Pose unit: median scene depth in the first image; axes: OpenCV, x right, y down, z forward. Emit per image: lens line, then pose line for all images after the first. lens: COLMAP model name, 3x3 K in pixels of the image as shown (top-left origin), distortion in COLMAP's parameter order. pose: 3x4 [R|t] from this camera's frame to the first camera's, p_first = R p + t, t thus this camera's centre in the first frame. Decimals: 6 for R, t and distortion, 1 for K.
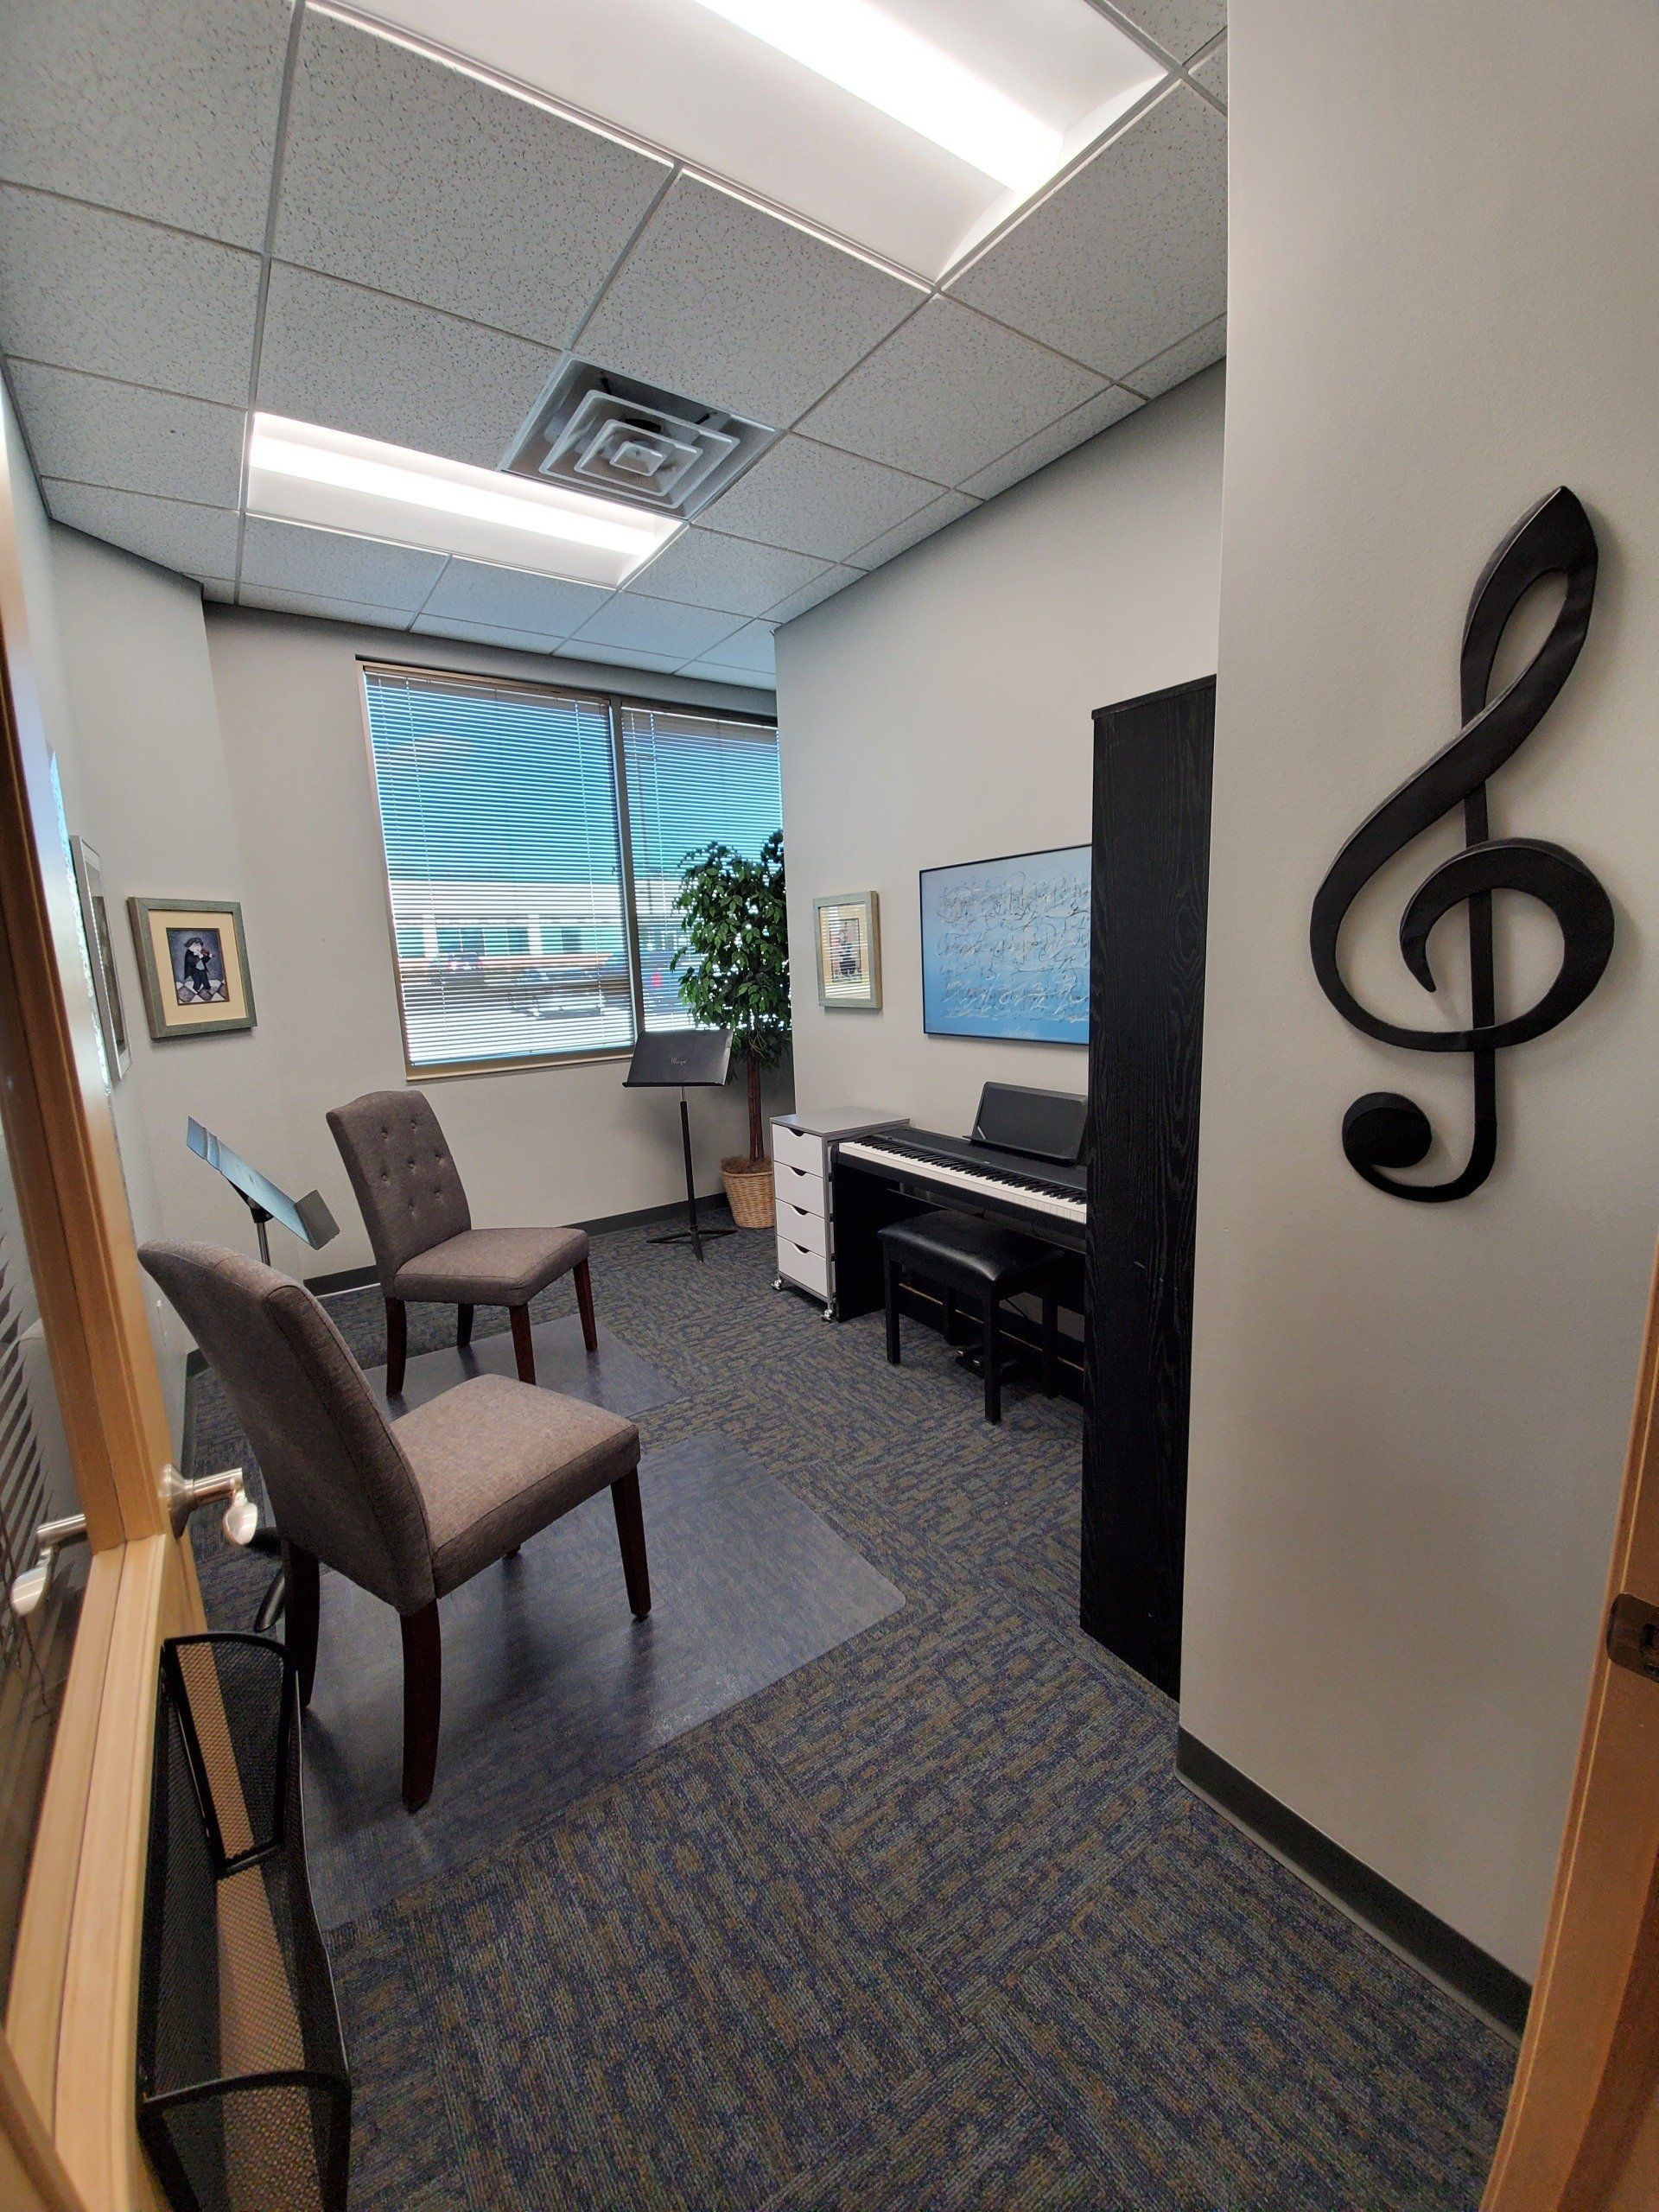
lens RADIAL K [[870.7, 0, 829.5], [0, 870.7, 1106.0], [0, 0, 1]] dist [-0.034772, -0.000034]
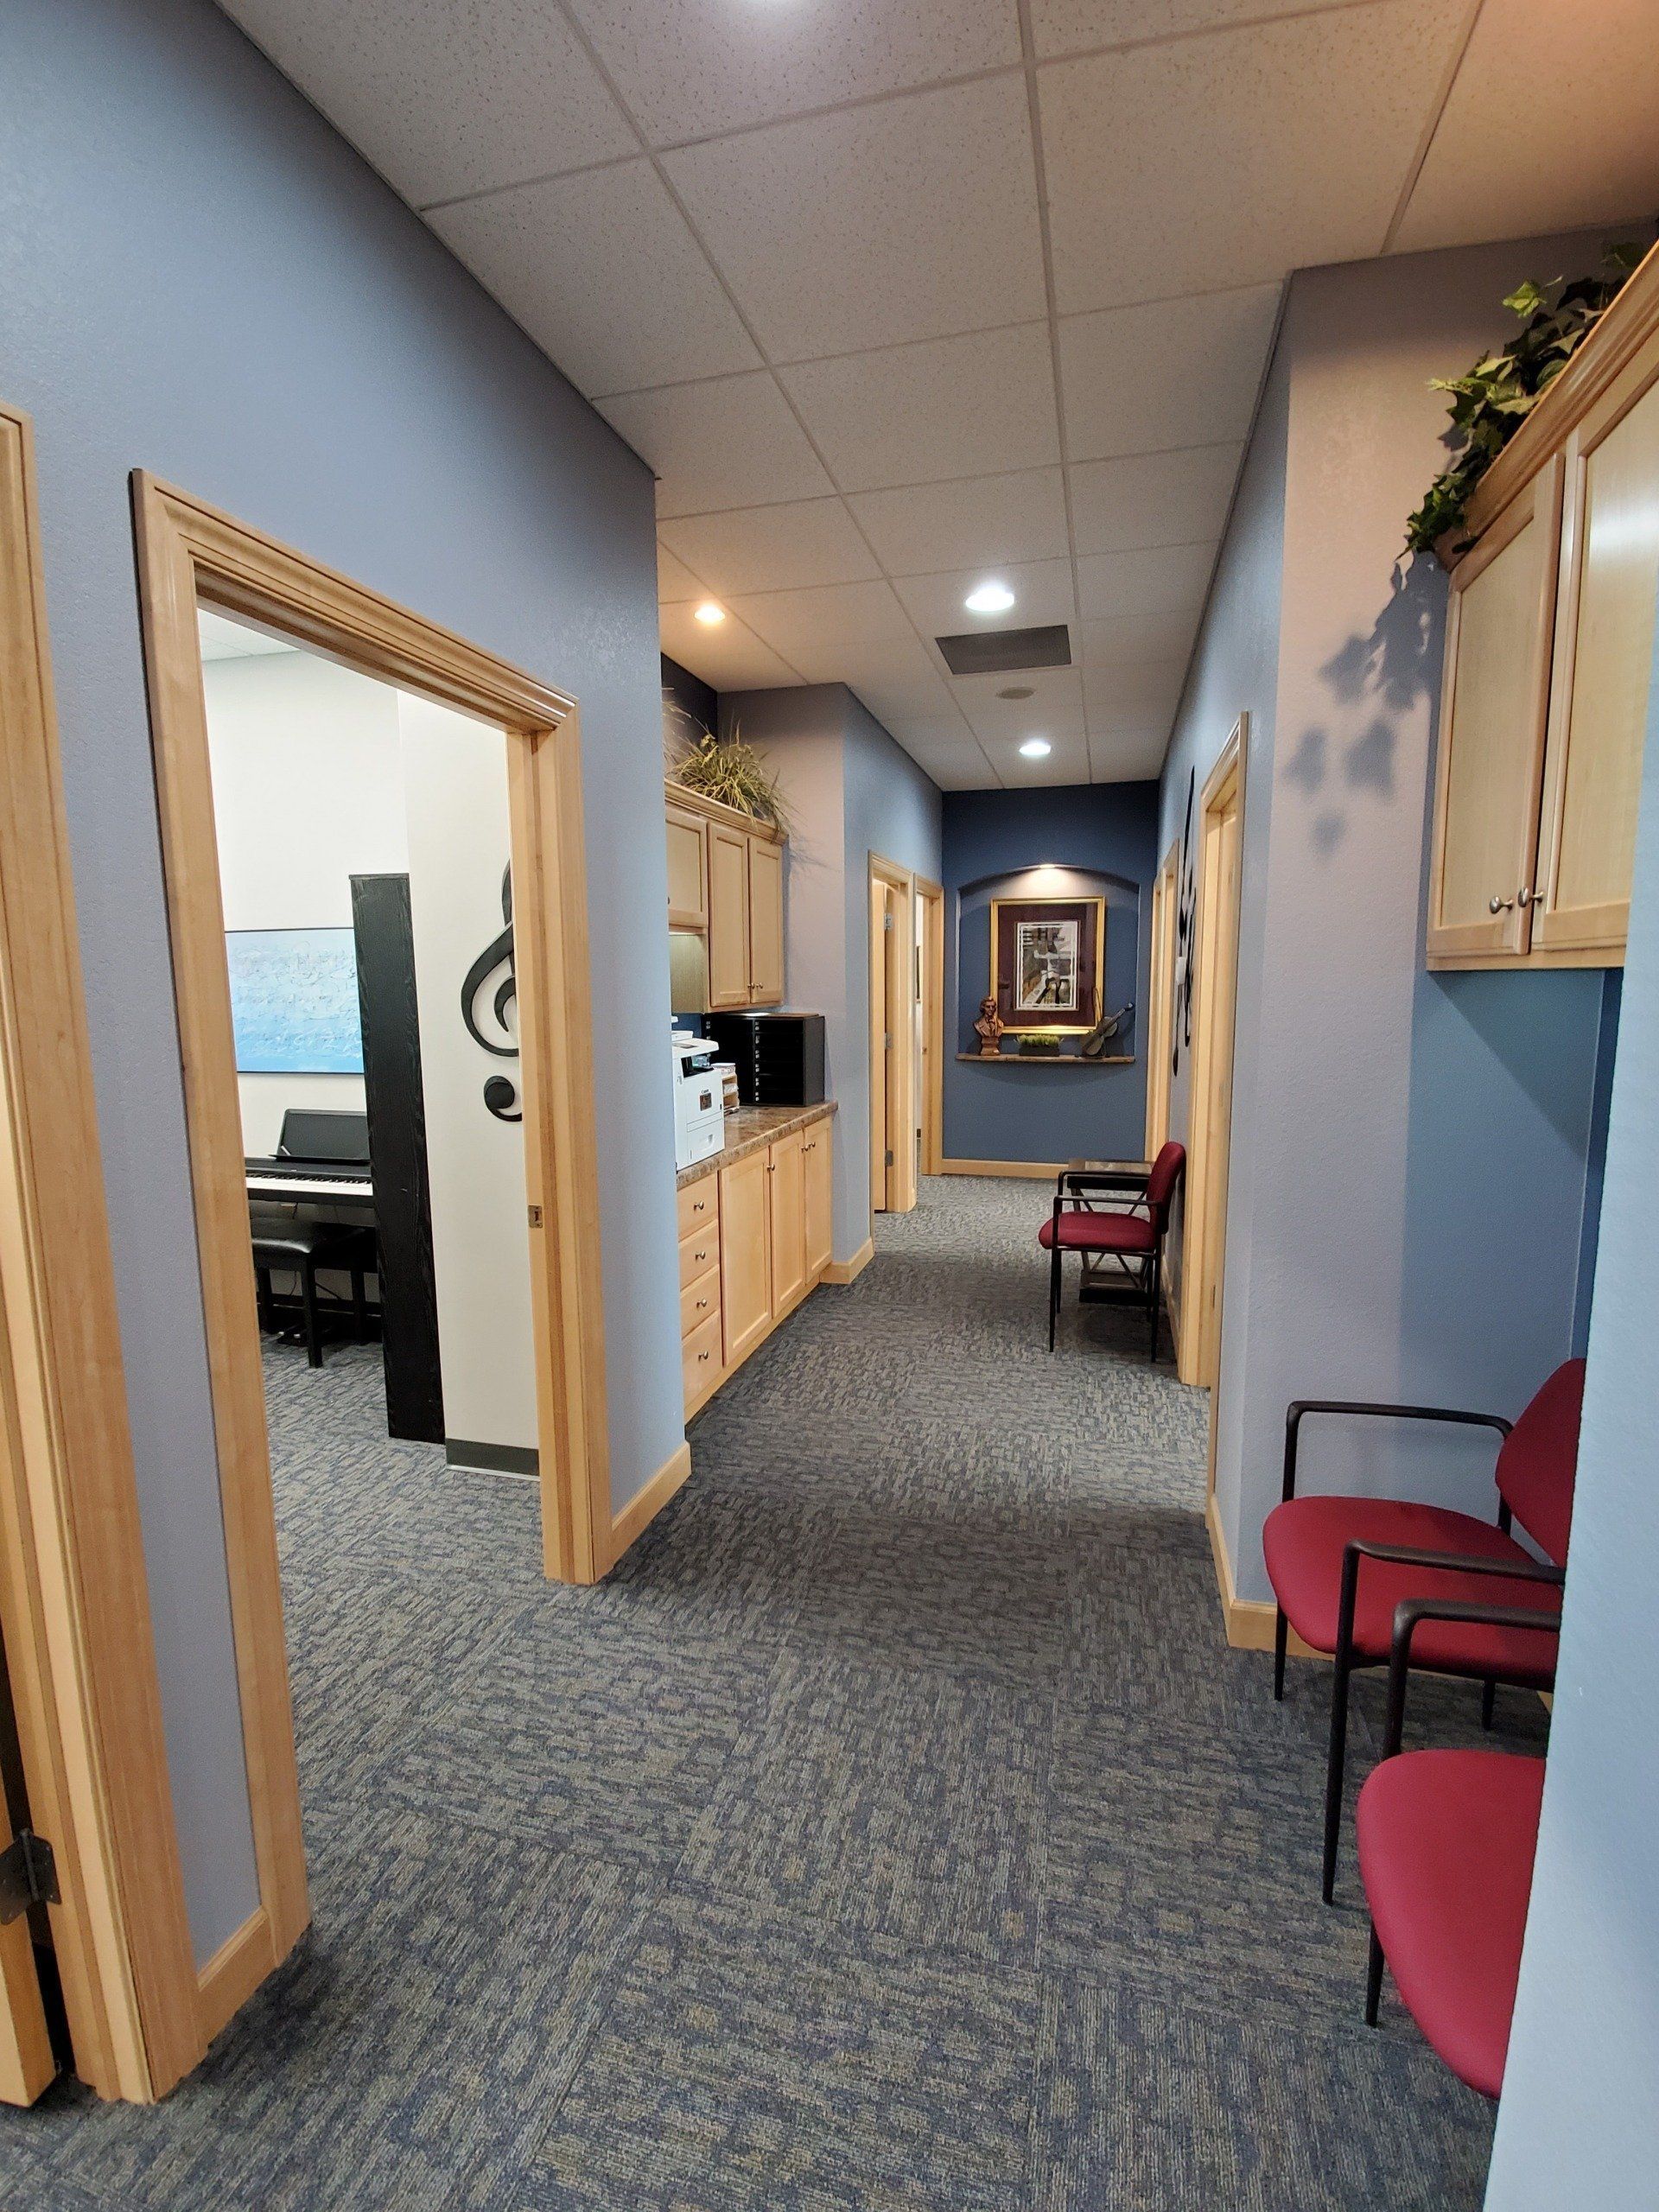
lens RADIAL K [[1004.7, 0, 829.5], [0, 1004.7, 1106.0], [0, 0, 1]] dist [0.001556, -0.000049]
pose [[0.770482, -0.054774, 0.635104, -0.151121], [0.093026, 0.995297, -0.027017, 0.090761], [-0.630637, 0.079897, 0.771954, -0.666912]]
